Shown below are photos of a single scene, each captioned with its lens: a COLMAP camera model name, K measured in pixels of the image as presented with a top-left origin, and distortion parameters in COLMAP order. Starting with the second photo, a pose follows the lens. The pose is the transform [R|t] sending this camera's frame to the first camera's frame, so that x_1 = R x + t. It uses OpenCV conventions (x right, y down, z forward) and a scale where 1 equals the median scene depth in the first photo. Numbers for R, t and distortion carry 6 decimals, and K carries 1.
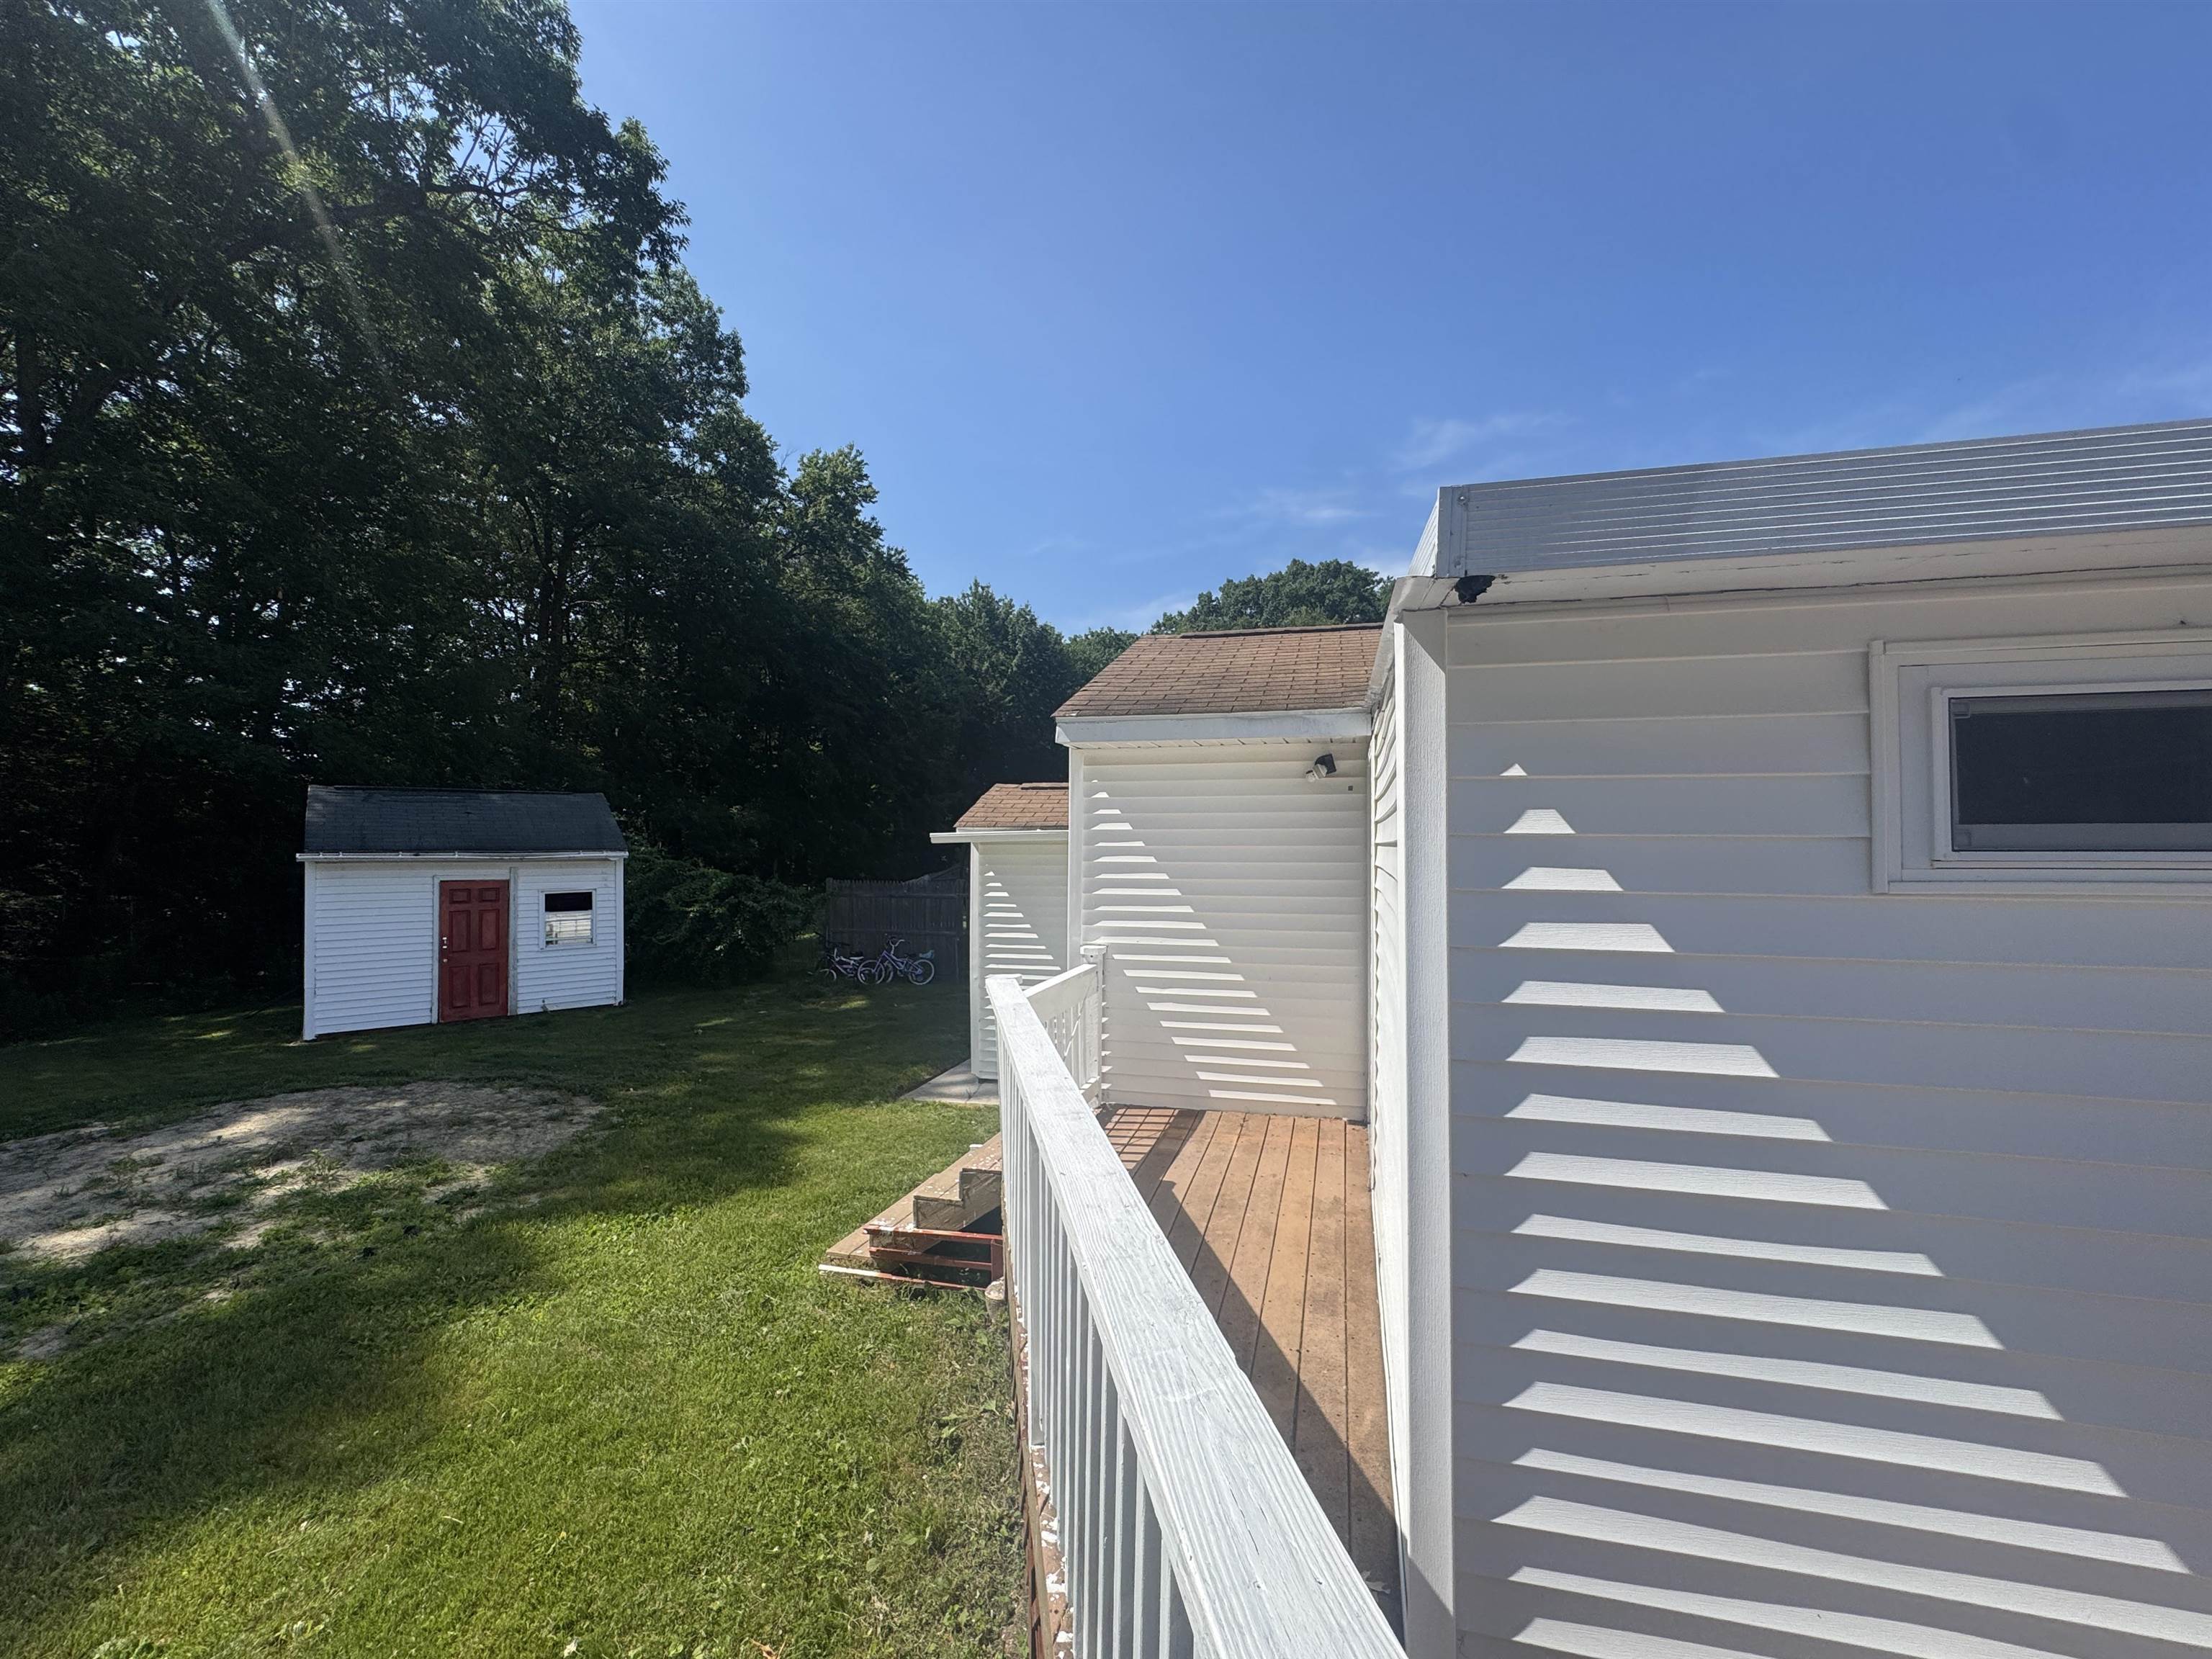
lens RADIAL K [[892.0, 0, 1109.1], [0, 892.0, 825.3], [0, 0, 1]] dist [-0.002205, 0.000271]
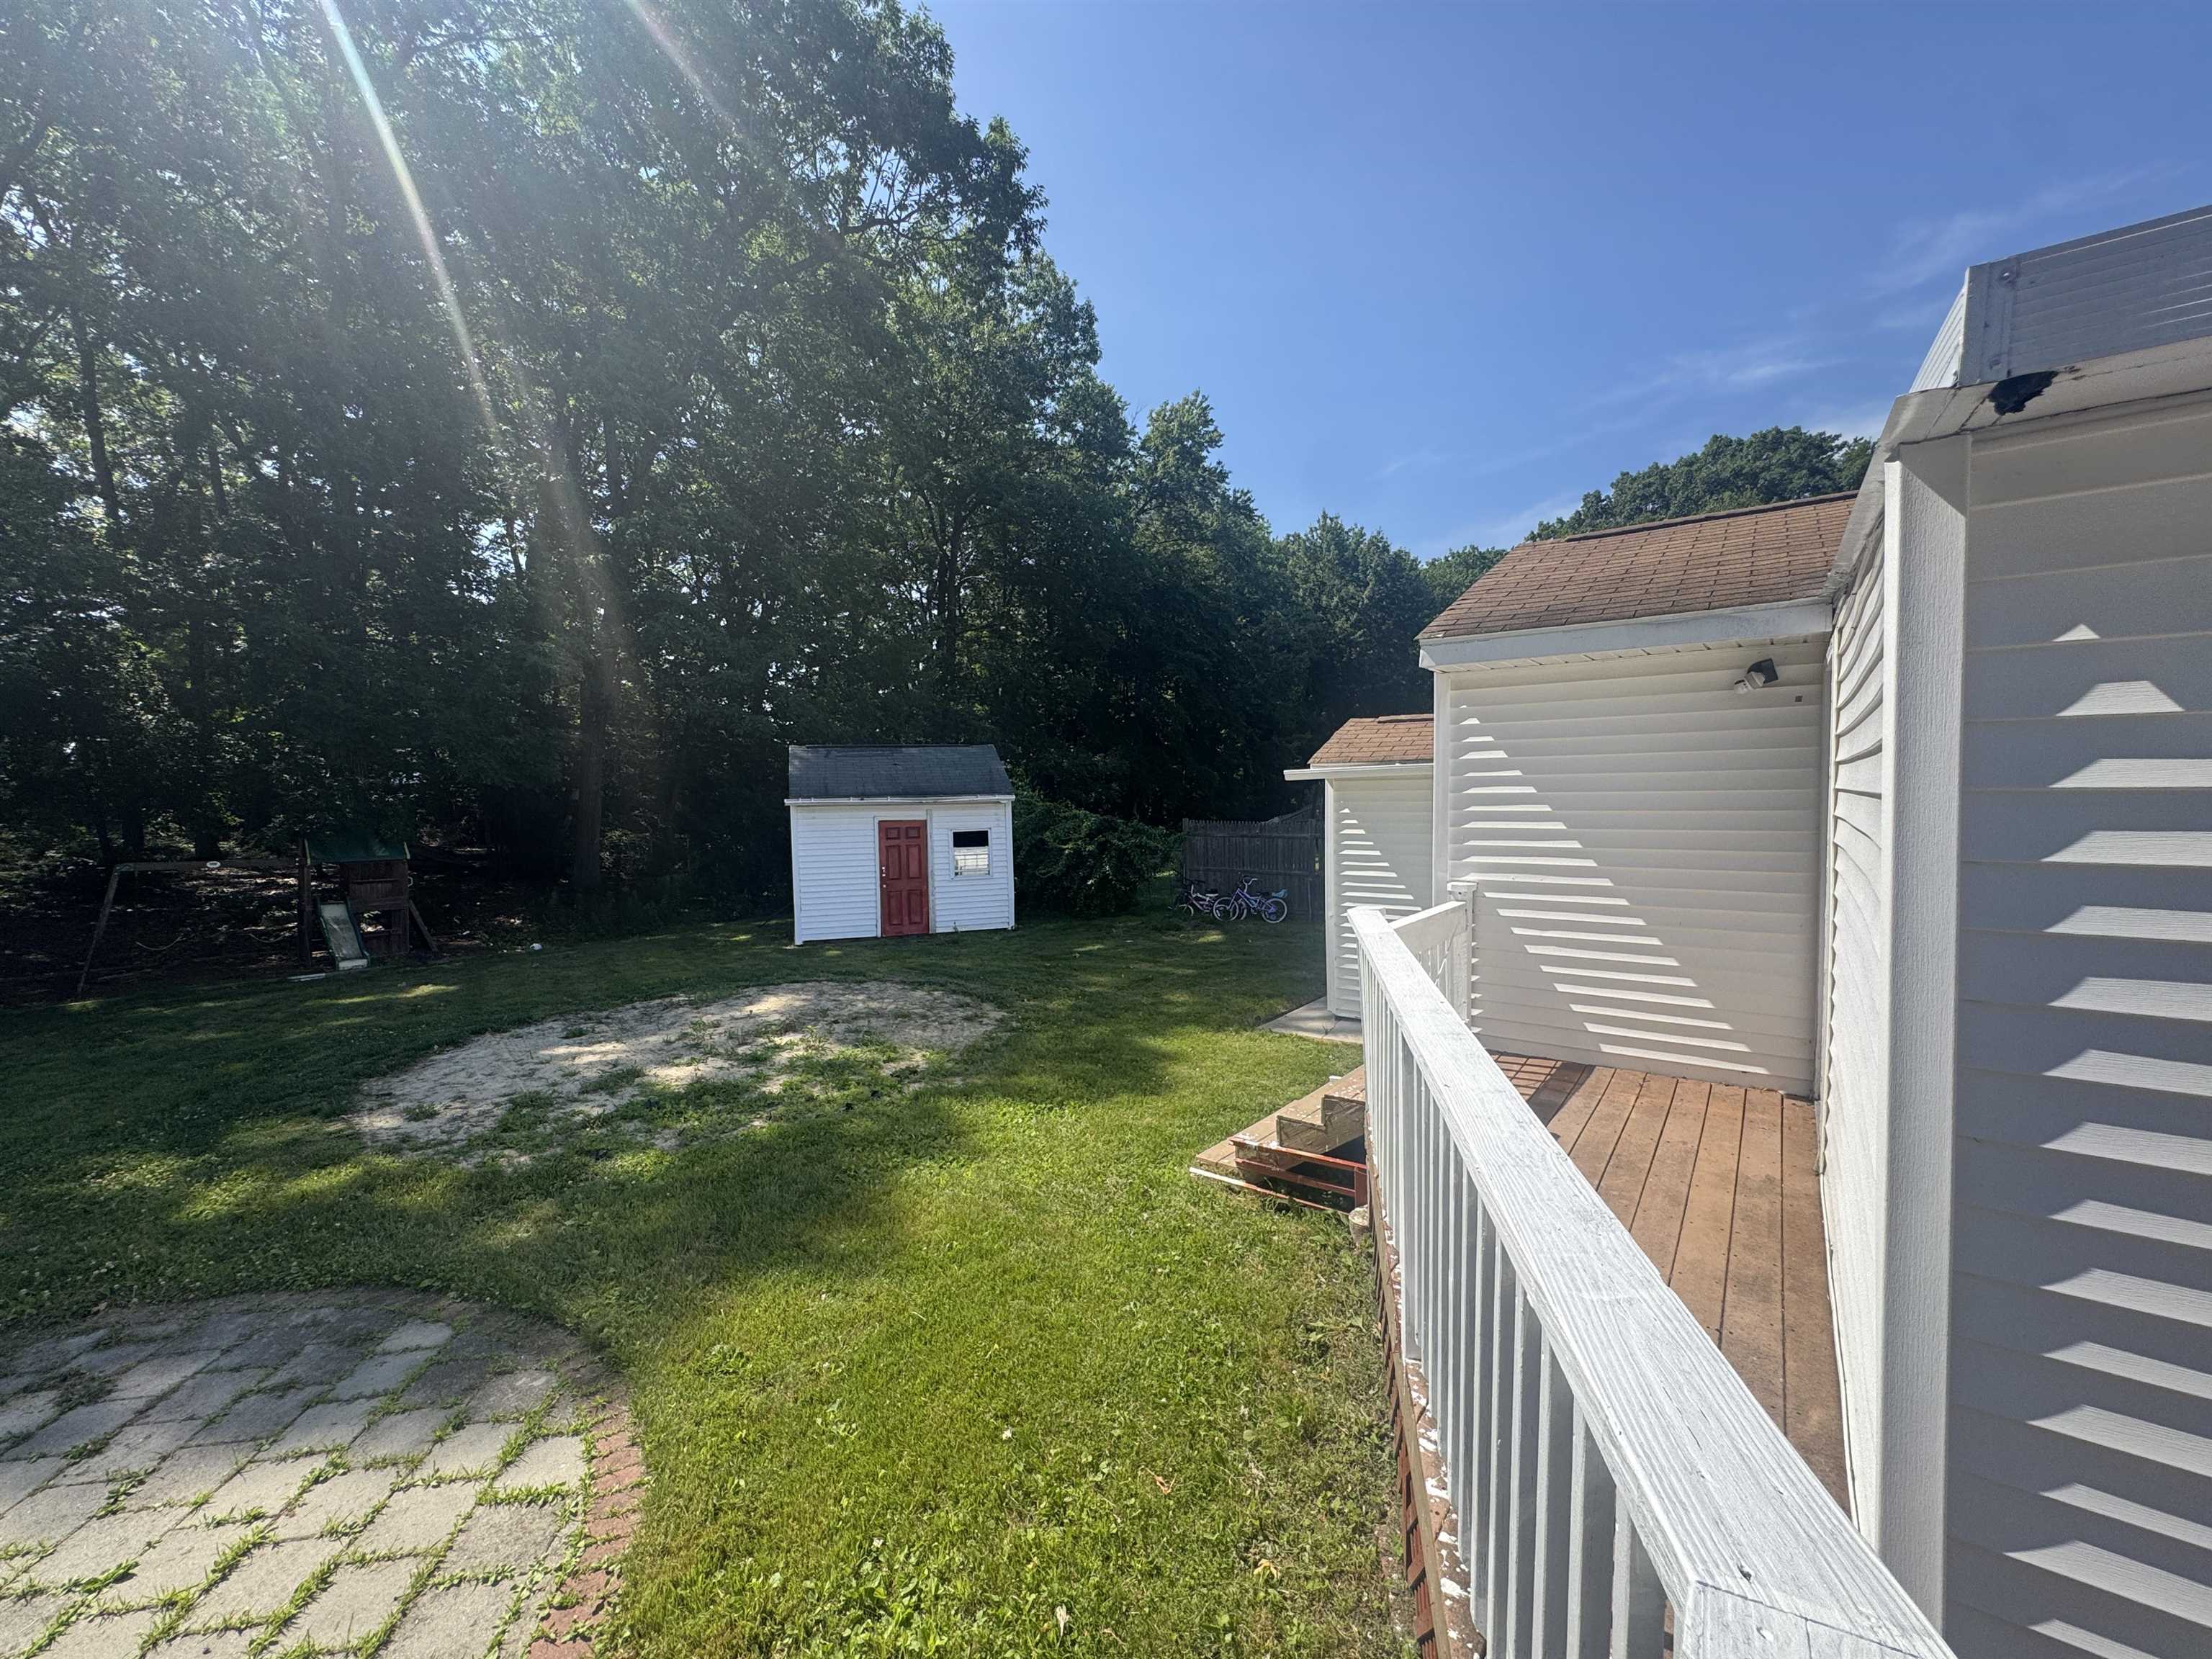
lens RADIAL K [[891.9, 0, 1103.4], [0, 891.9, 826.9], [0, 0, 1]] dist [-0.000982, -0.000010]
pose [[0.924342, 0.000807, -0.381565, -0.004983], [0.023817, 0.997926, 0.059808, 0.006841], [0.380822, -0.064371, 0.922405, -0.006606]]
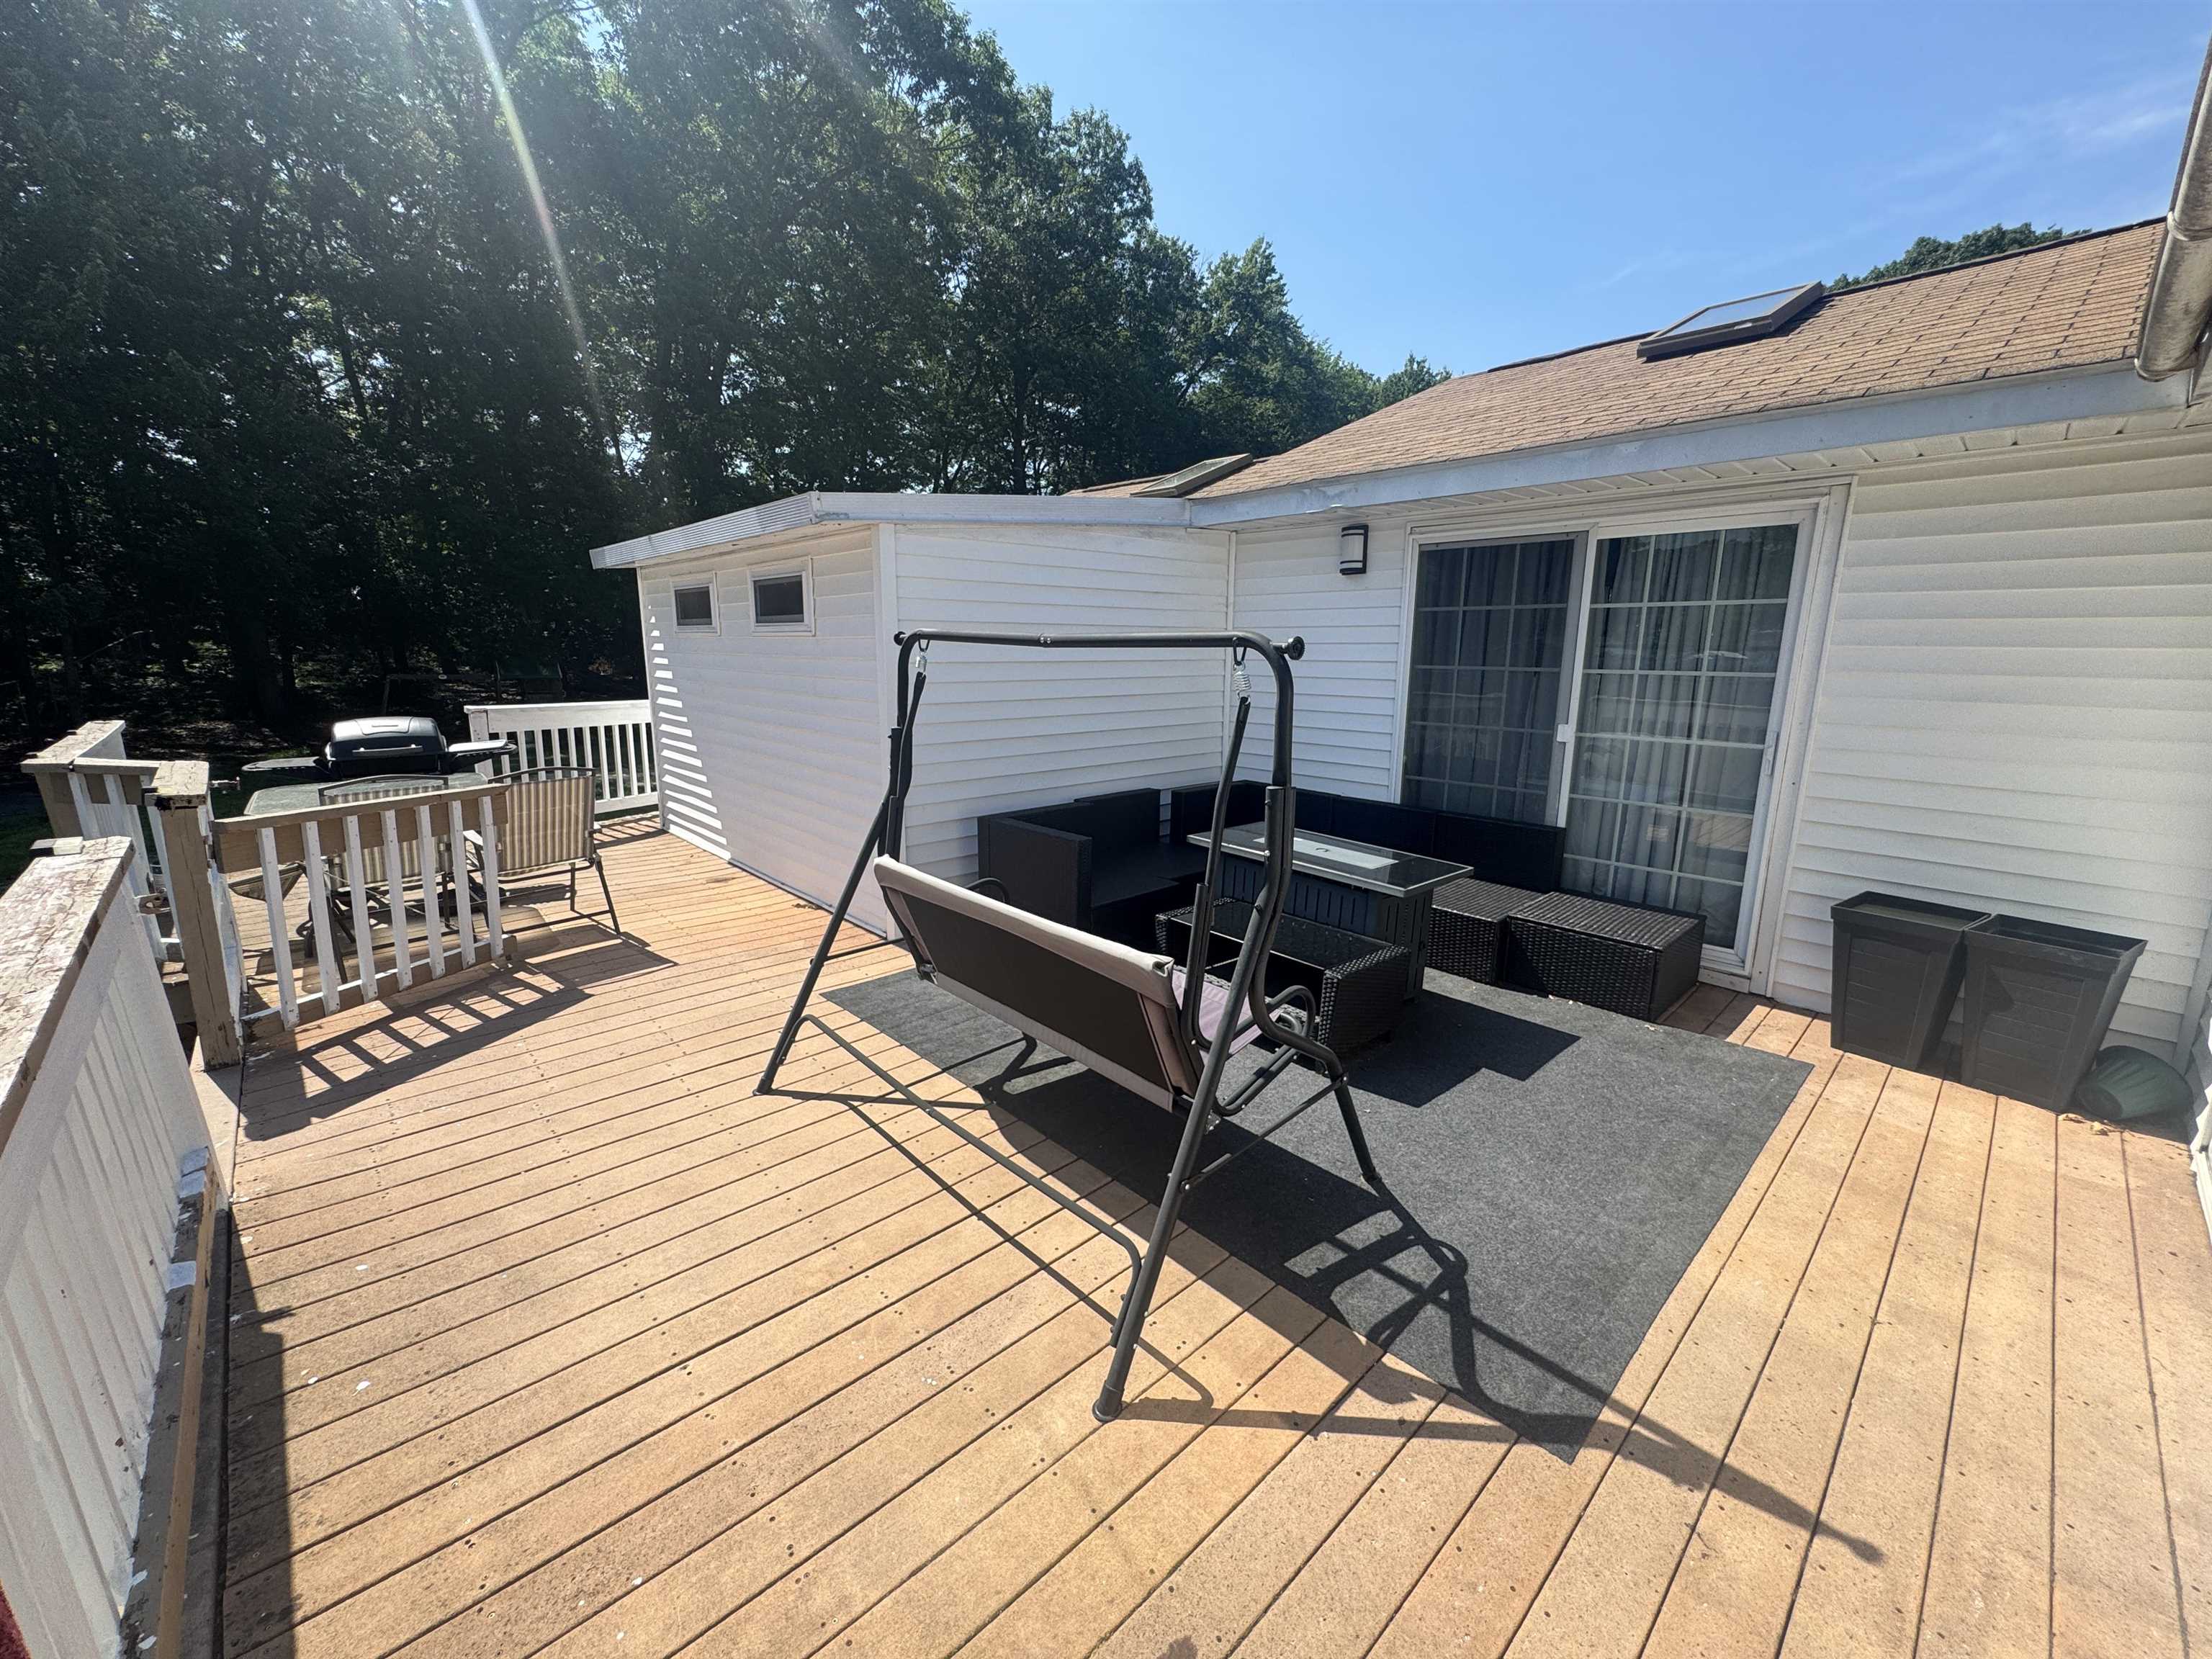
lens RADIAL K [[884.8, 0, 1103.5], [0, 884.8, 827.3], [0, 0, 1]] dist [-0.002730, 0.000585]
pose [[0.845120, 0.114148, -0.522248, 0.566164], [0.006336, 0.974729, 0.223299, 0.006278], [0.534540, -0.192024, 0.823040, -0.189382]]
